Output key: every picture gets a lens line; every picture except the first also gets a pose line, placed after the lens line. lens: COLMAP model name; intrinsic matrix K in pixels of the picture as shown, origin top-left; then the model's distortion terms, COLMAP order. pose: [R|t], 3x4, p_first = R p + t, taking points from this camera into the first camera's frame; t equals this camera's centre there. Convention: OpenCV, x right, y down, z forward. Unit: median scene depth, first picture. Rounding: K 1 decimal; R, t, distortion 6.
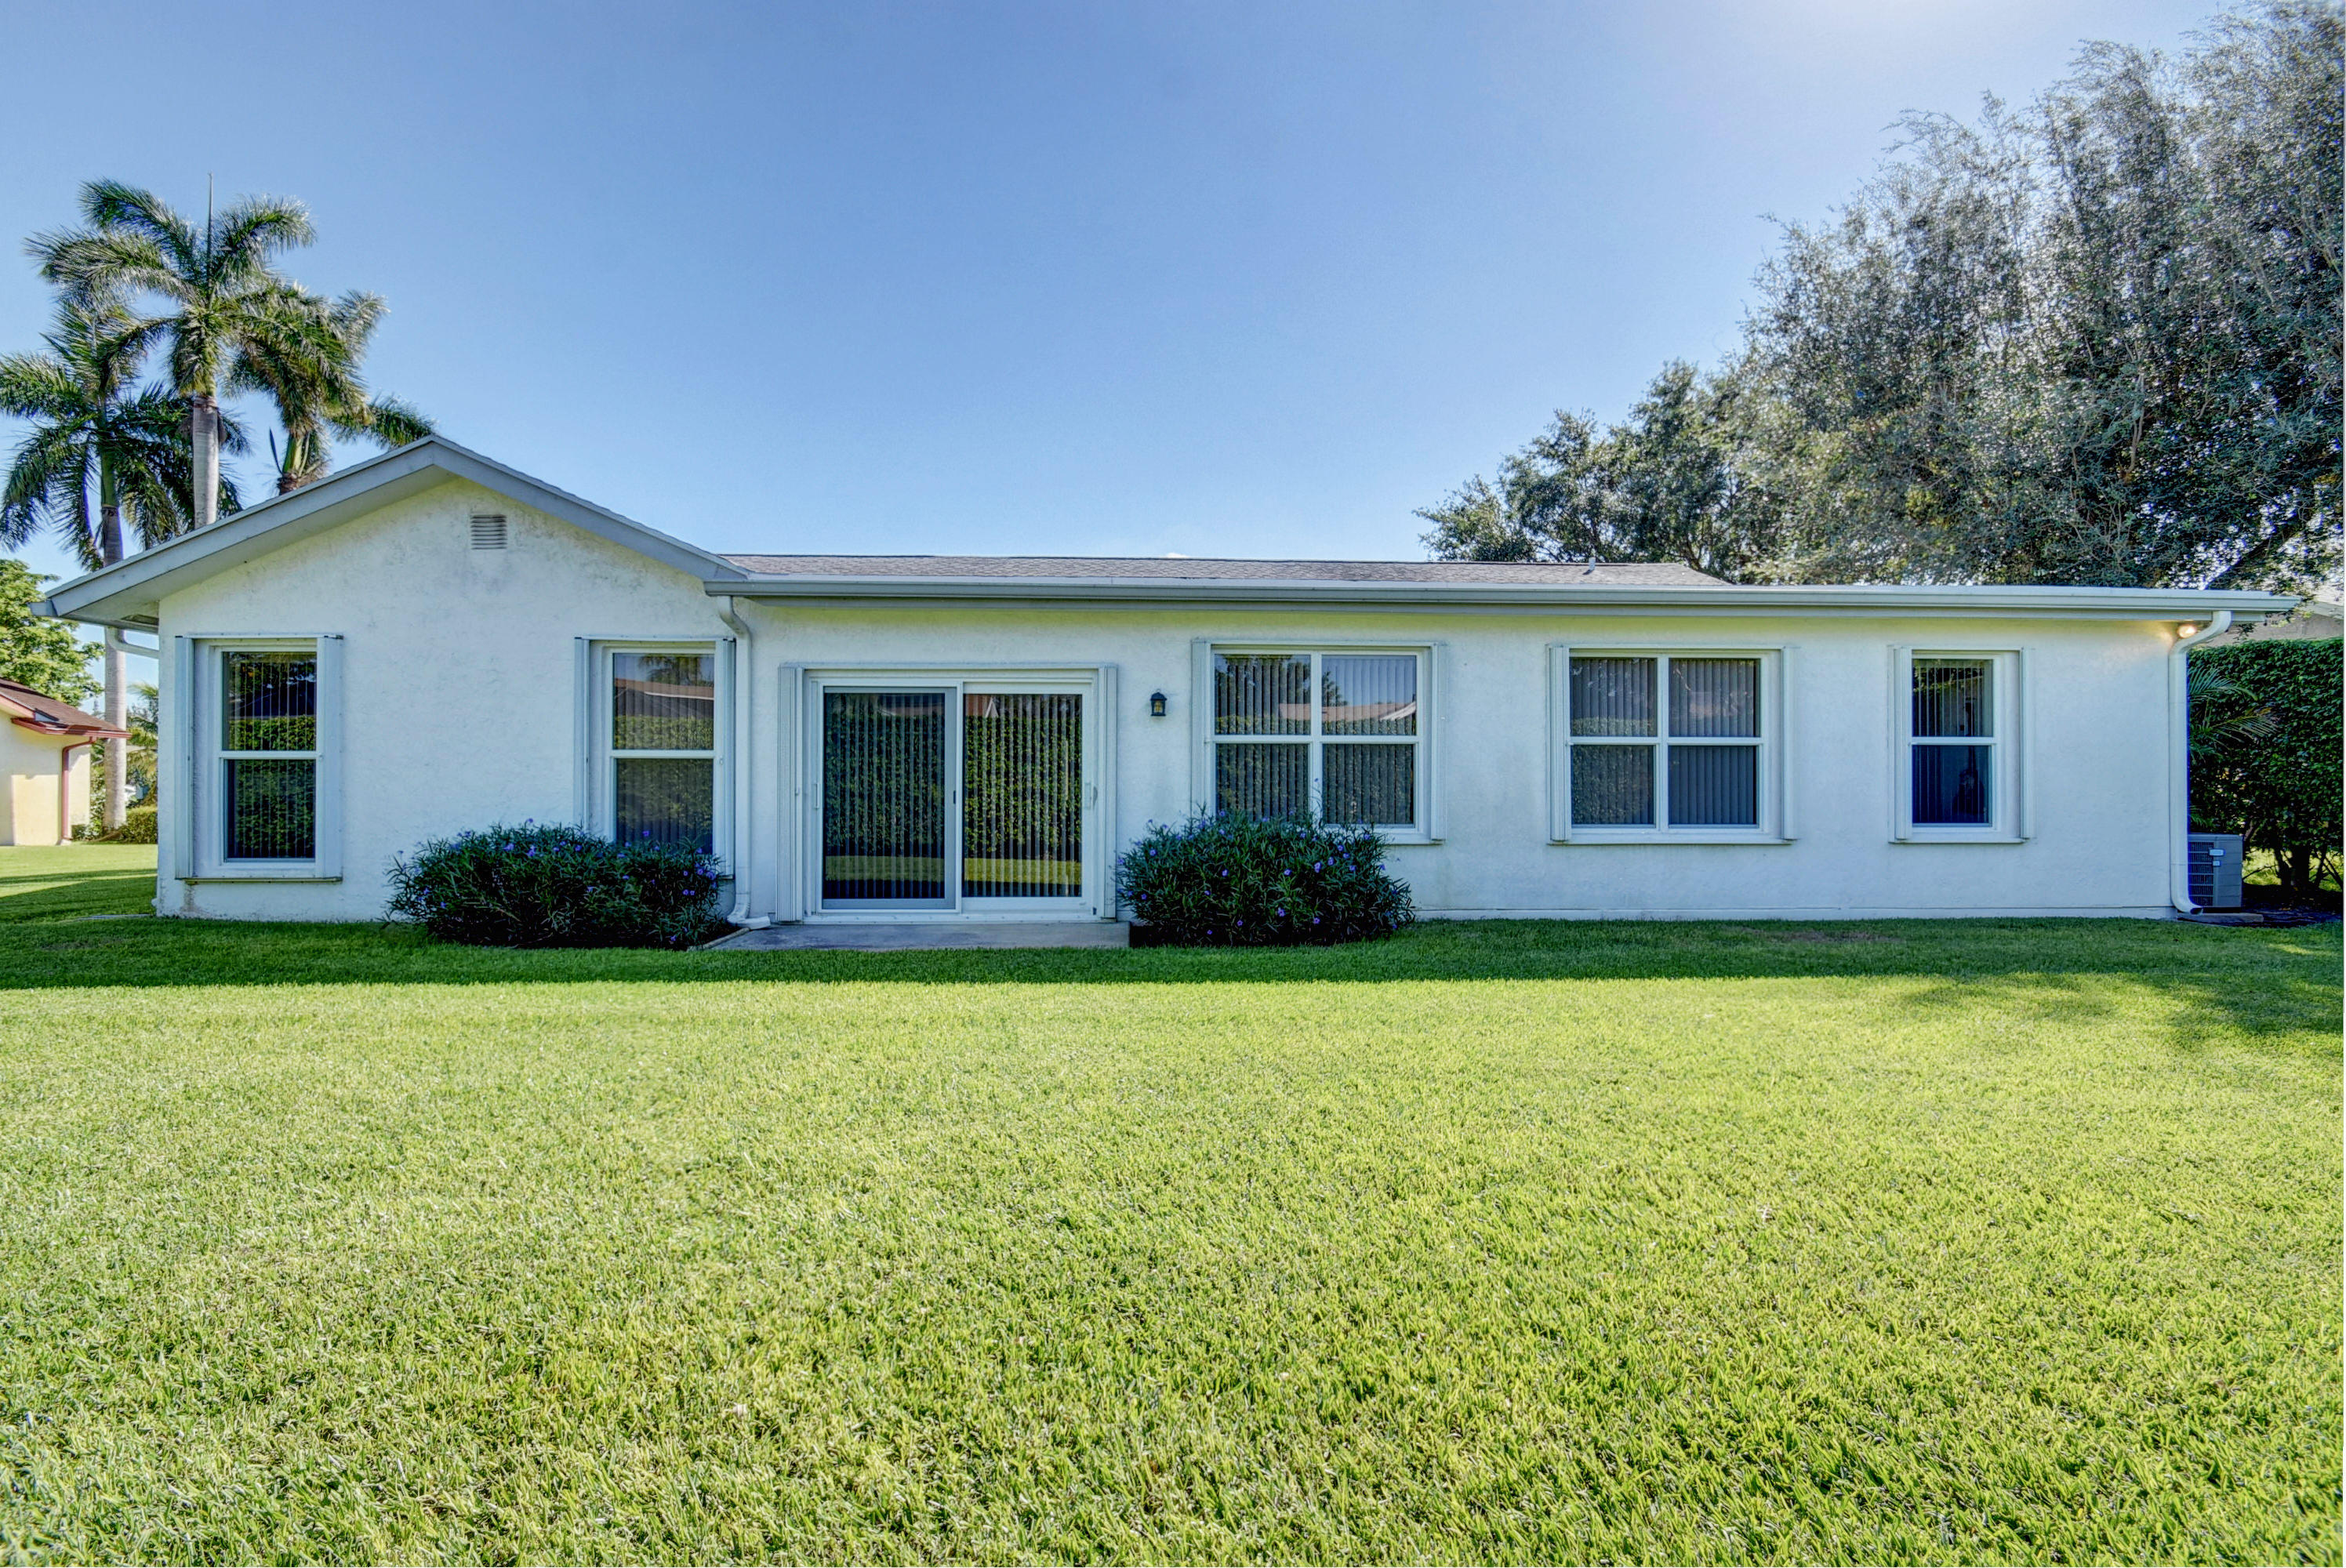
lens RADIAL K [[1025.7, 0, 1169.7], [0, 1025.7, 785.0], [0, 0, 1]] dist [0.000605, -0.010123]
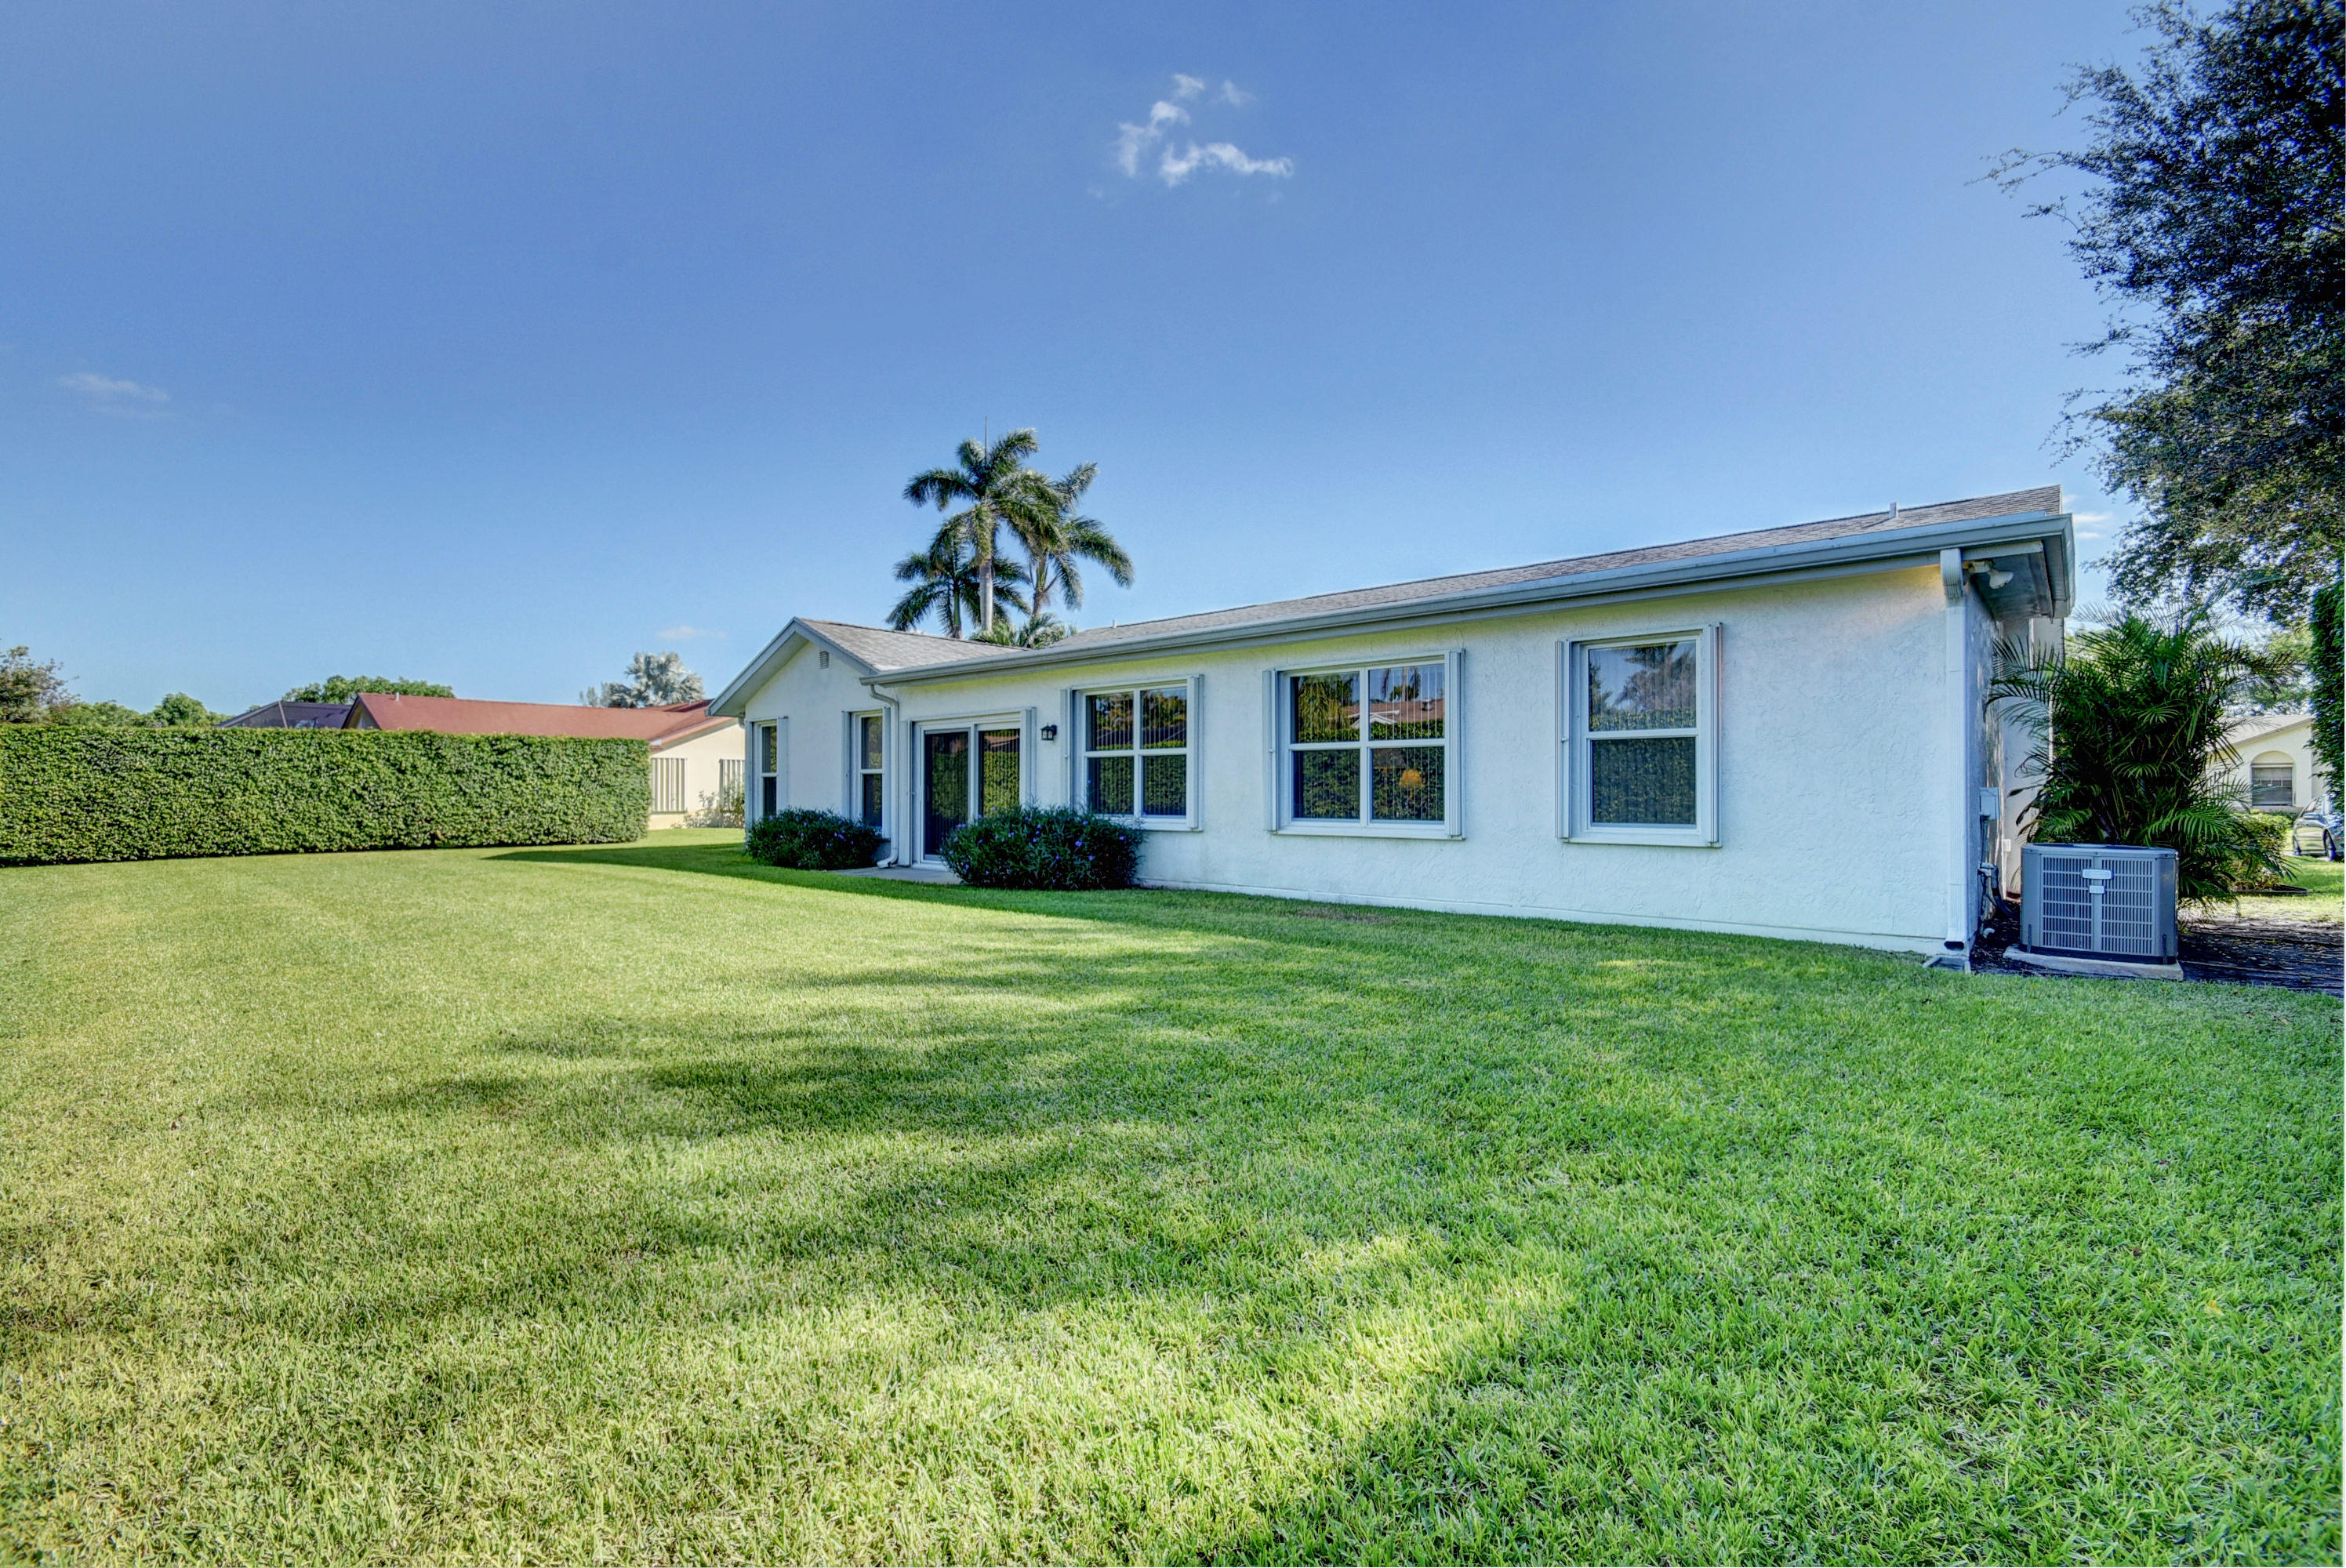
lens RADIAL K [[1025.7, 0, 1182.1], [0, 1025.7, 779.5], [0, 0, 1]] dist [0.000605, -0.010123]
pose [[0.717263, -0.010403, -0.696724, 1.160415], [0.008093, 0.999945, -0.006599, 0.001032], [0.696755, -0.000905, 0.717309, 0.057368]]
